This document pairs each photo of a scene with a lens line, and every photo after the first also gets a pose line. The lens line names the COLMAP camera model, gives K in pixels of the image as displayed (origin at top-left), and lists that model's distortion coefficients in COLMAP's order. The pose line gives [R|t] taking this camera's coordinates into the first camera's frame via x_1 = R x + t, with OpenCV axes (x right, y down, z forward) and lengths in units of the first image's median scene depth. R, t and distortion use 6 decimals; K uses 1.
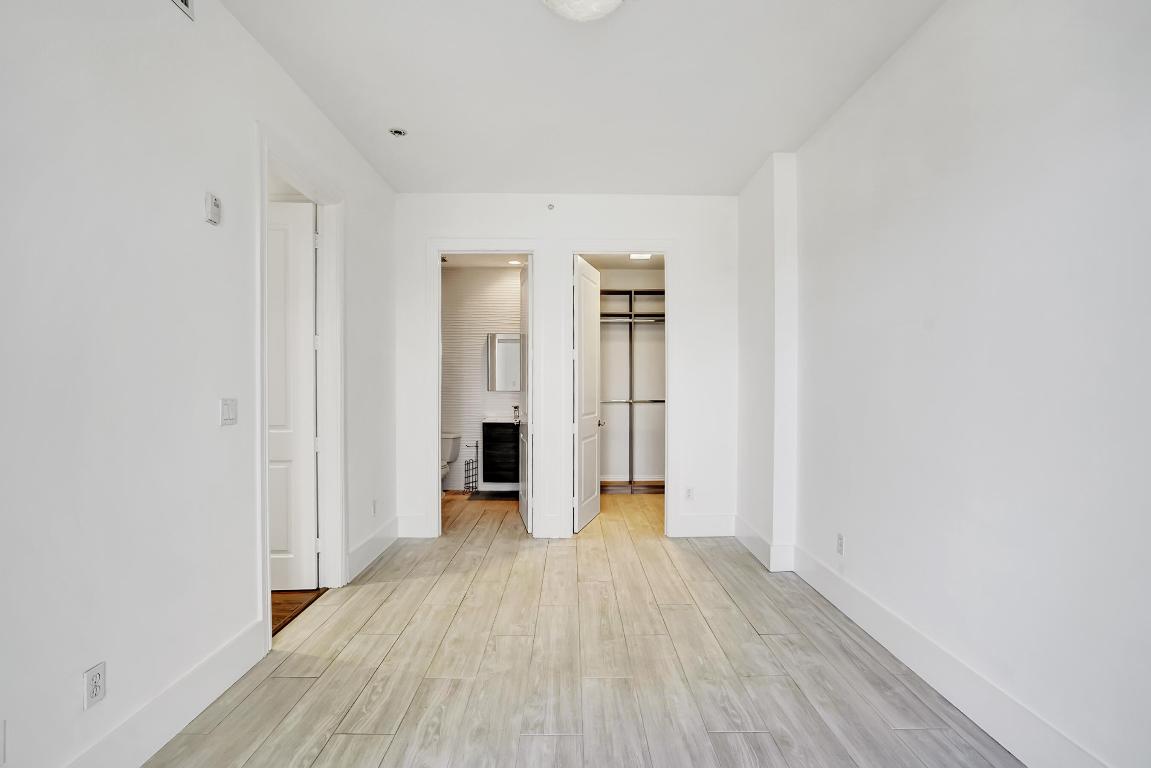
lens RADIAL K [[537.8, 0, 580.3], [0, 537.8, 382.4], [0, 0, 1]] dist [-0.047830, 0.014150]
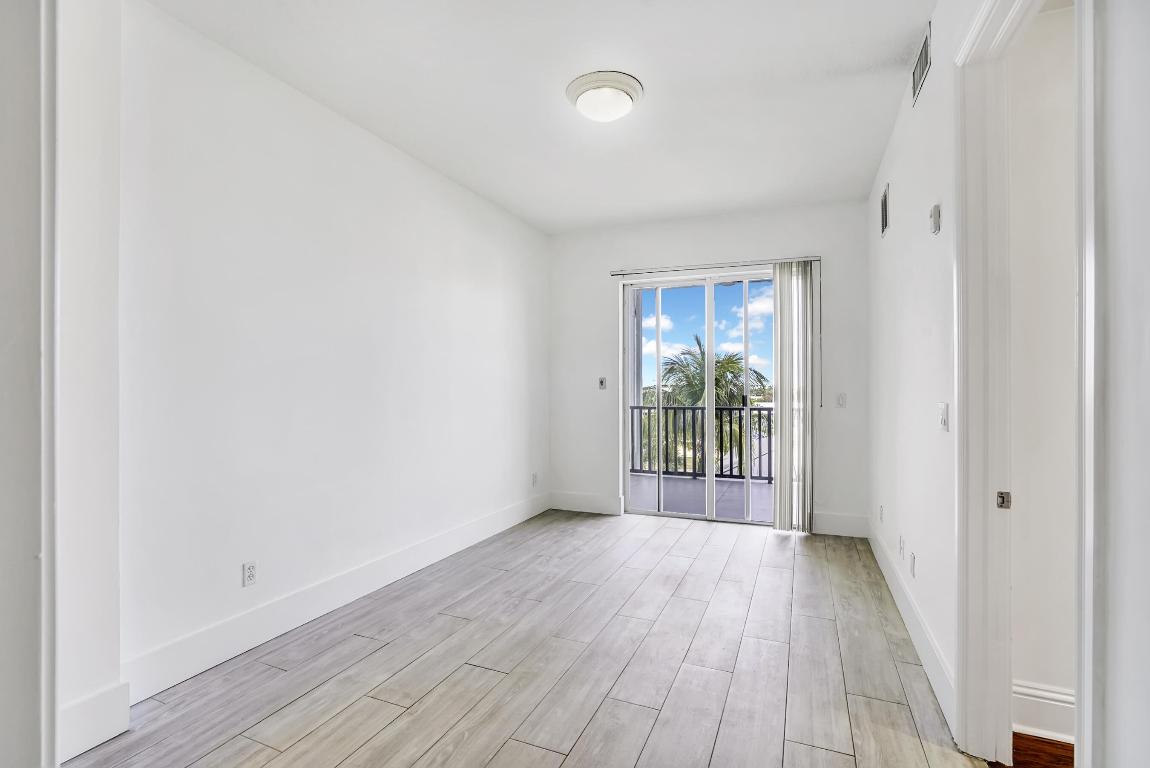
lens RADIAL K [[537.3, 0, 576.4], [0, 537.3, 379.0], [0, 0, 1]] dist [-0.047830, 0.014150]
pose [[-0.912353, 0.005168, 0.409373, -0.385852], [-0.001341, 0.999877, -0.015611, 0.007921], [-0.409403, -0.014792, -0.912234, 1.803553]]
